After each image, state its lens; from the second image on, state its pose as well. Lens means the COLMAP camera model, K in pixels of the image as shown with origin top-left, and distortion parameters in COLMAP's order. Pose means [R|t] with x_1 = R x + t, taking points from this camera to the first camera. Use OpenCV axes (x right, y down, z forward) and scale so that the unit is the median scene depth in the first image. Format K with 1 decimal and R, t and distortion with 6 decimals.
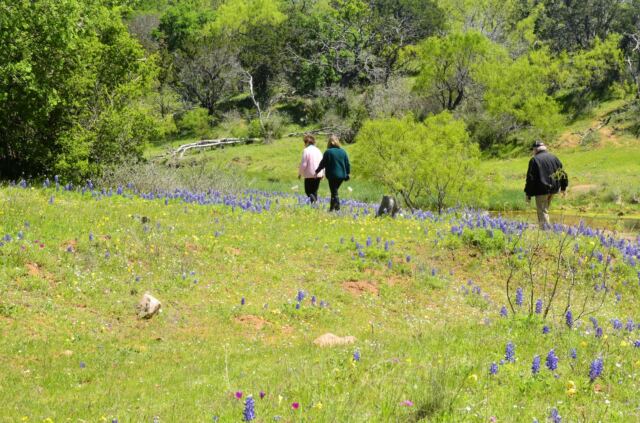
lens RADIAL K [[1570.9, 0, 318.7], [0, 1570.9, 215.0], [0, 0, 1]] dist [0.733102, 0.000000]
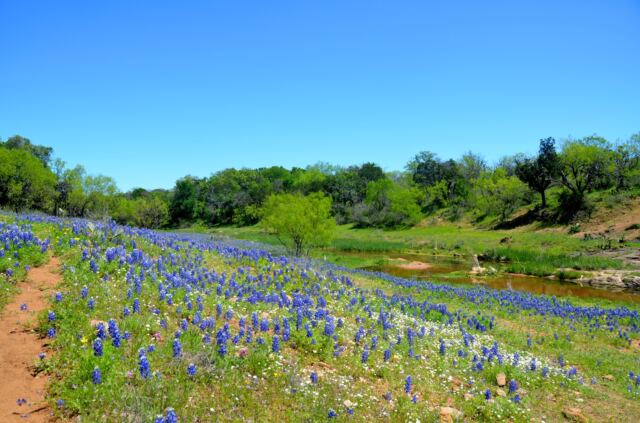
lens RADIAL K [[513.4, 0, 313.5], [0, 513.4, 209.7], [0, 0, 1]] dist [-0.139343, 0.084068]
pose [[0.993923, 0.011964, -0.109430, 0.069989], [-0.021931, 0.995671, -0.090328, 0.003290], [0.107875, 0.092179, 0.989882, 0.229438]]
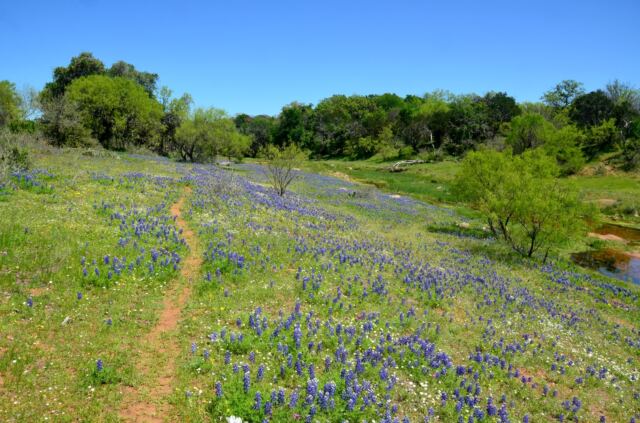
lens RADIAL K [[513.4, 0, 313.7], [0, 513.4, 212.7], [0, 0, 1]] dist [-0.139343, 0.084068]
pose [[0.955098, 0.073963, -0.286909, 0.015548], [-0.056981, 0.996117, 0.067106, -0.016767], [0.290758, -0.047745, 0.955605, 0.308015]]
